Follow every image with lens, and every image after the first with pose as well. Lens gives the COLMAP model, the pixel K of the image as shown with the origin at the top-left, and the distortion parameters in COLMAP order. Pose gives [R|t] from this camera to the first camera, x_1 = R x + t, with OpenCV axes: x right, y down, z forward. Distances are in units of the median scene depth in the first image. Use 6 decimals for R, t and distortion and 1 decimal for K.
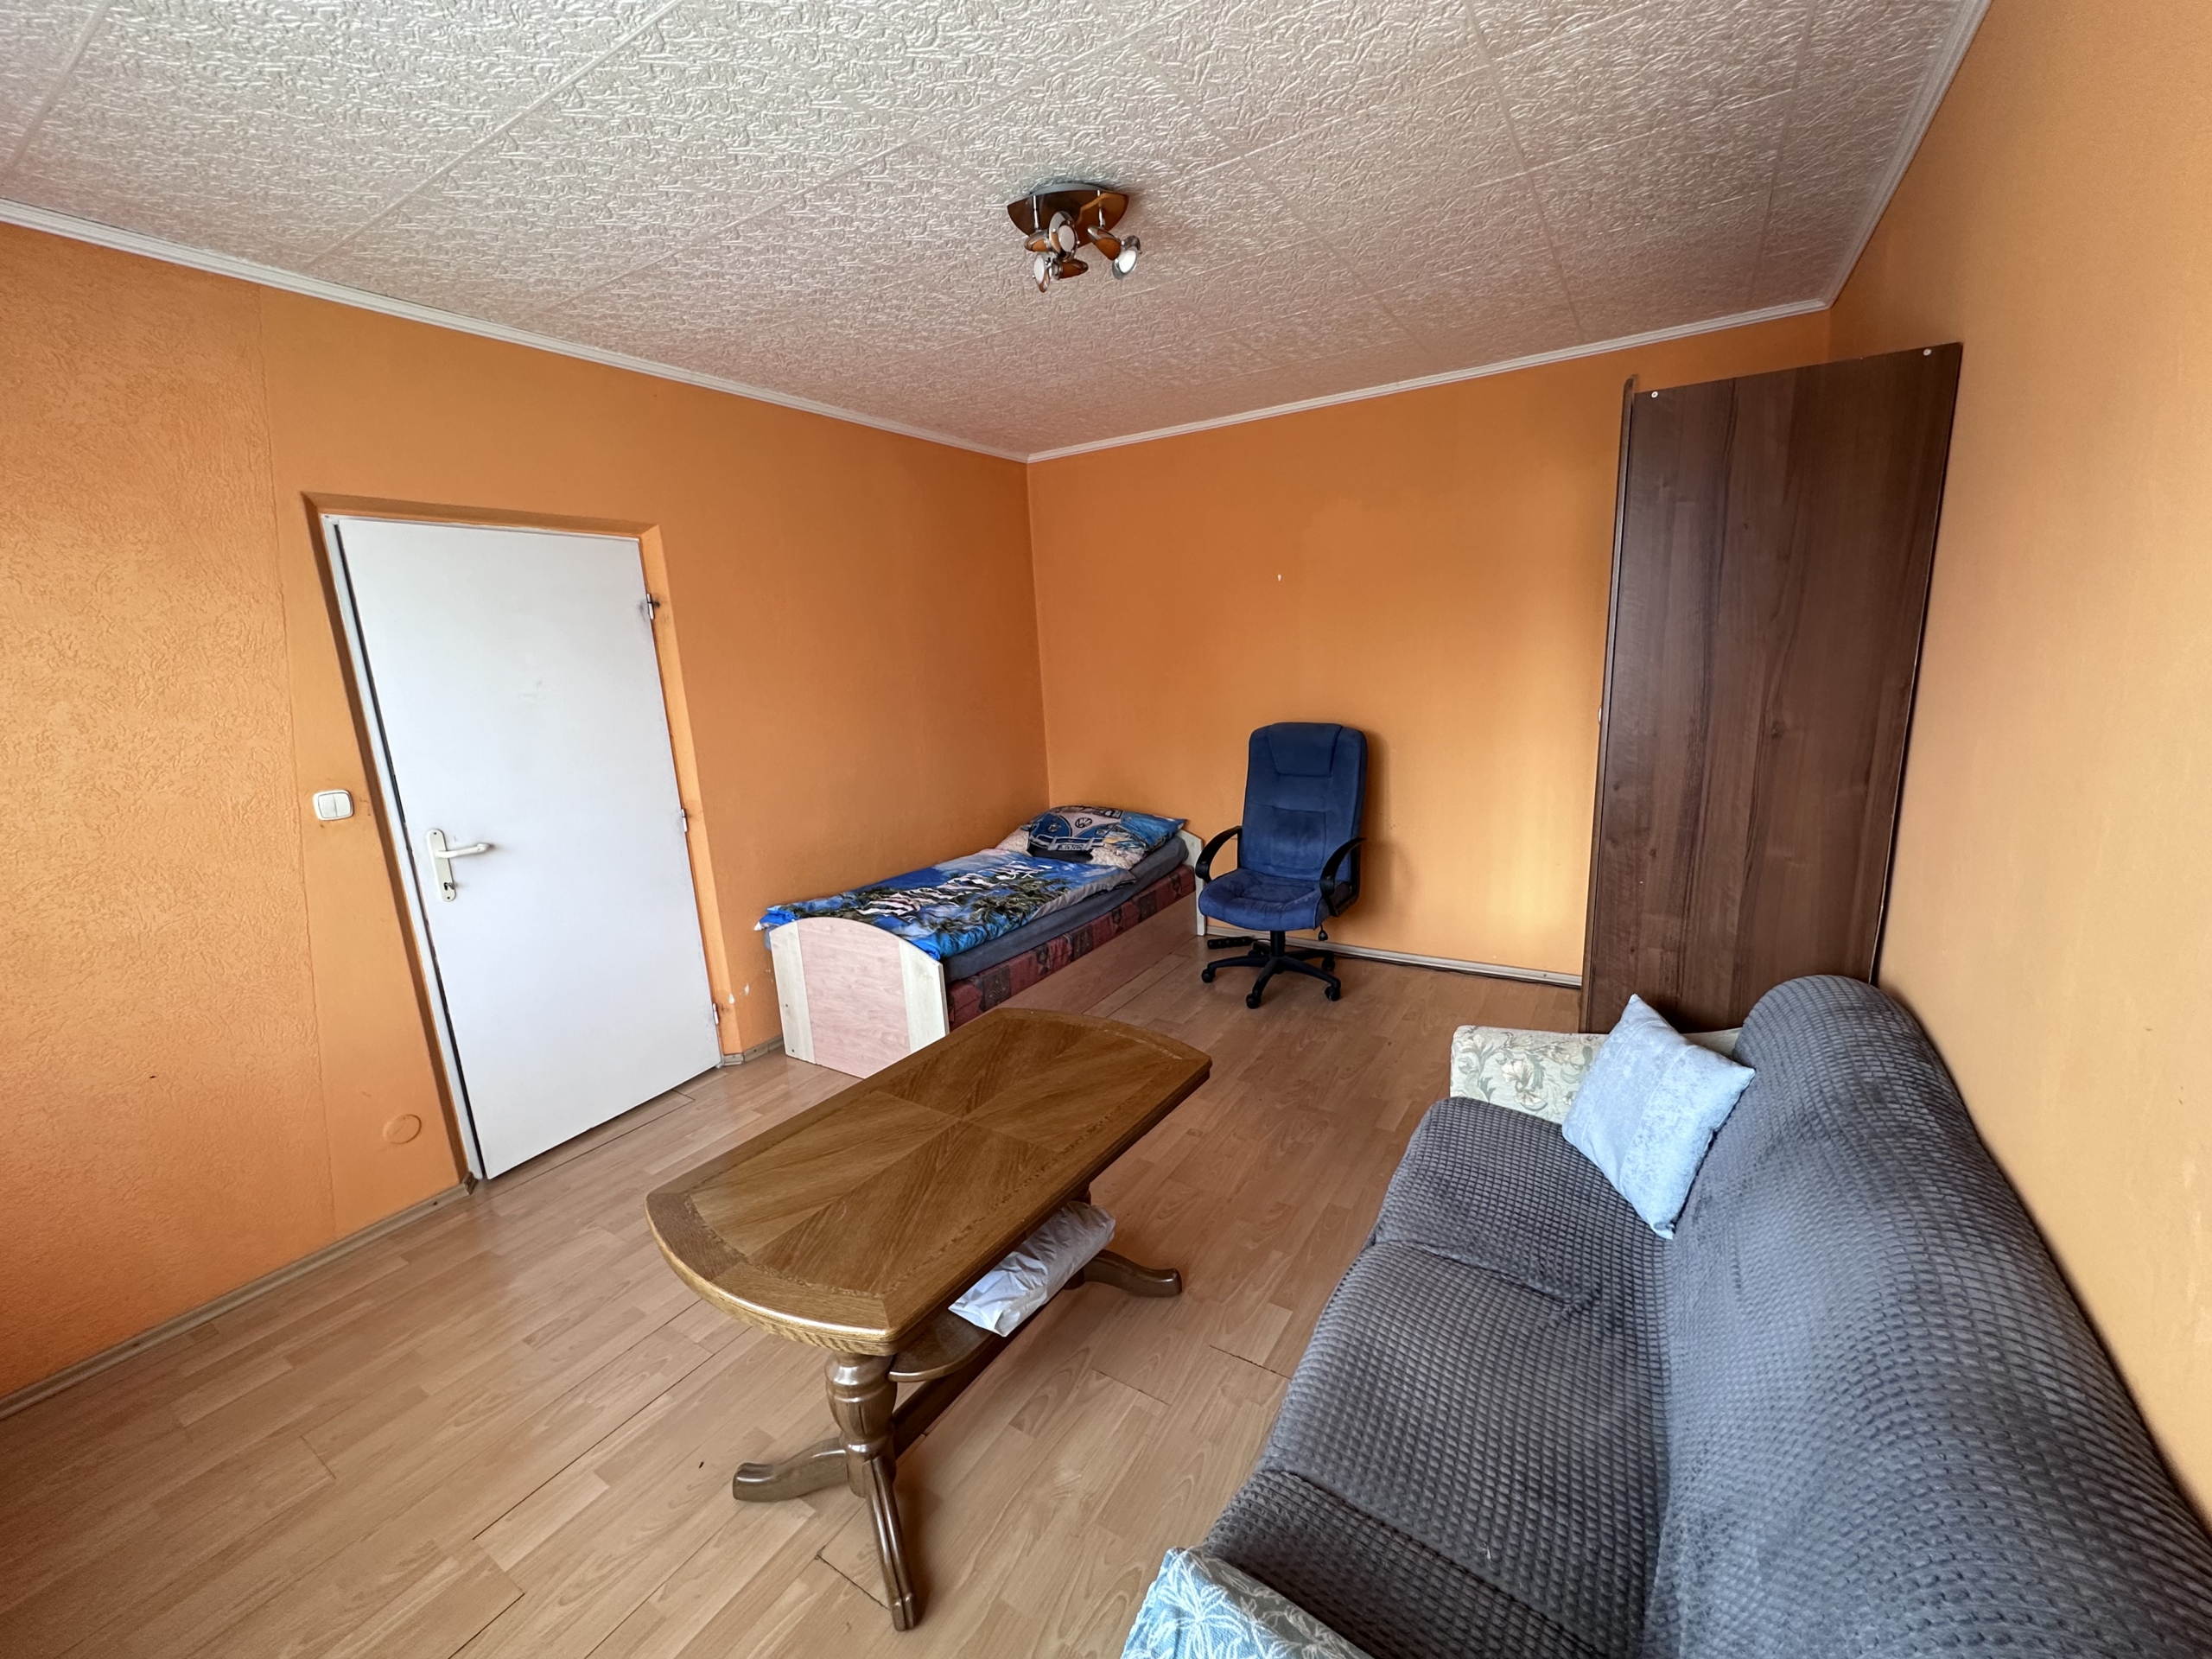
lens RADIAL K [[885.4, 0, 1107.4], [0, 885.4, 831.6], [0, 0, 1]] dist [-0.003303, -0.000089]
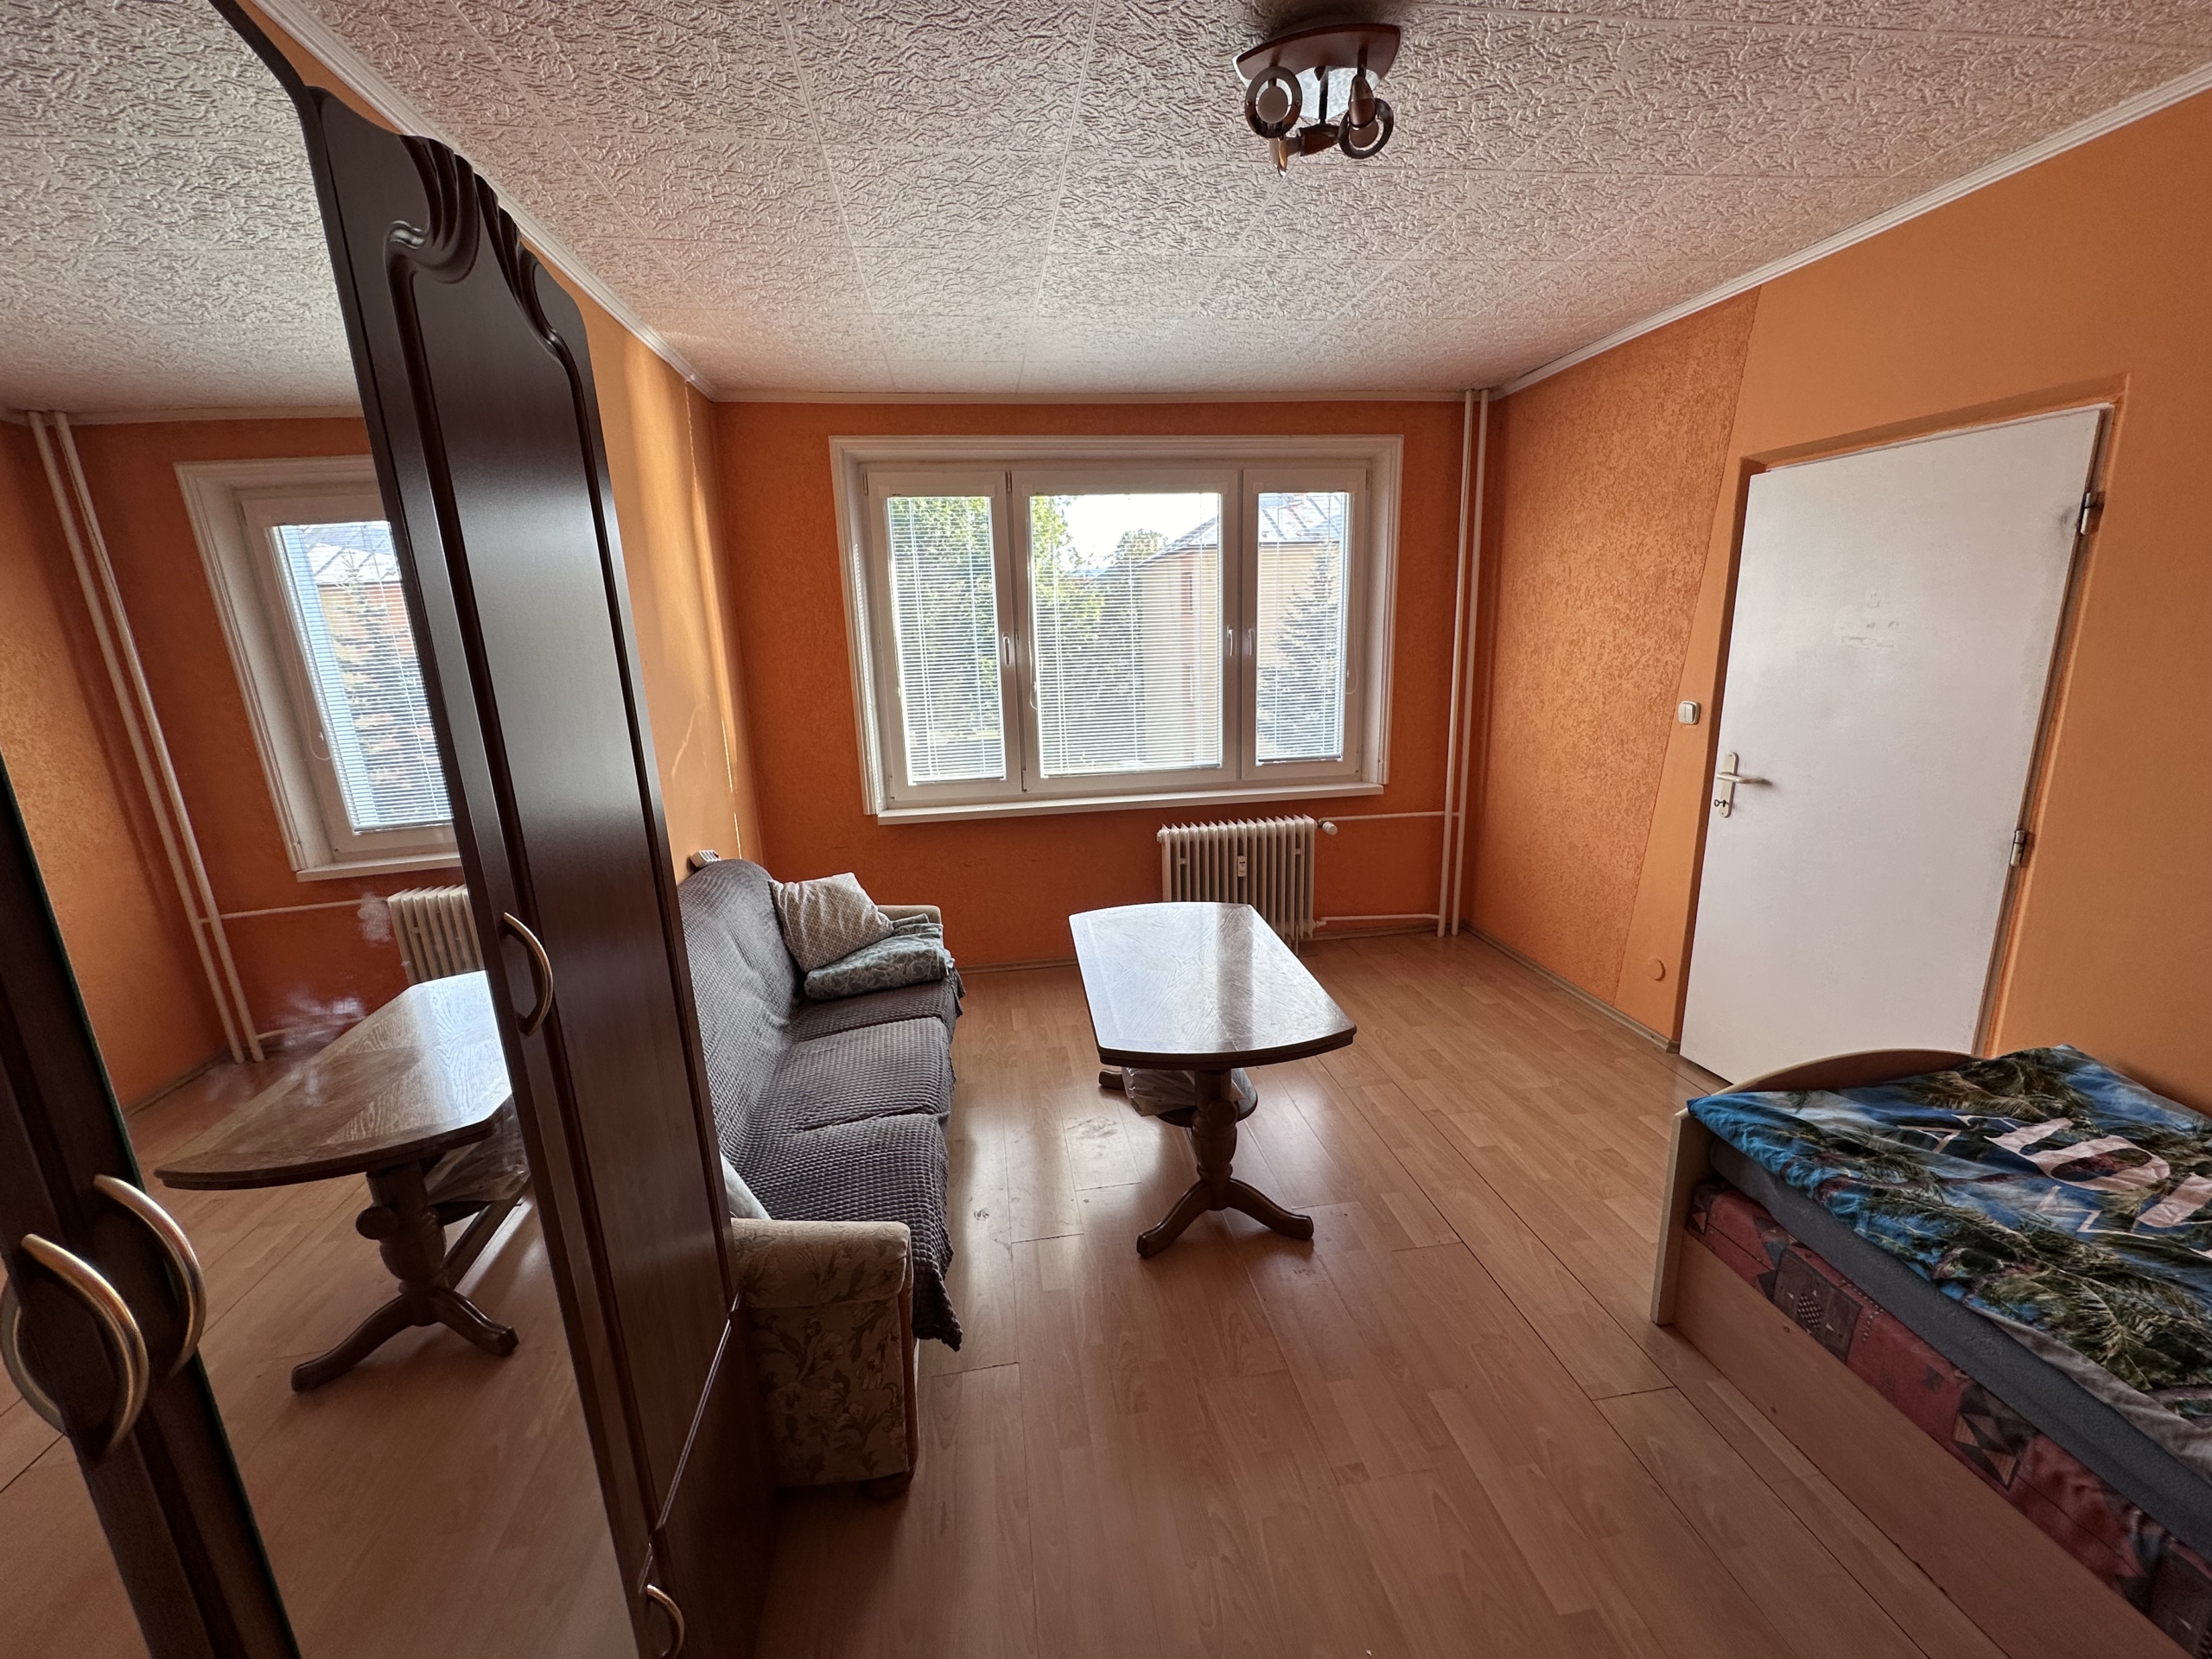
lens RADIAL K [[885.4, 0, 1104.9], [0, 885.4, 842.0], [0, 0, 1]] dist [-0.003303, -0.000089]
pose [[-0.753865, 0.233879, -0.613994, 0.444741], [-0.060427, 0.905859, 0.419247, -0.258353], [0.654245, 0.353157, -0.668763, 1.022893]]
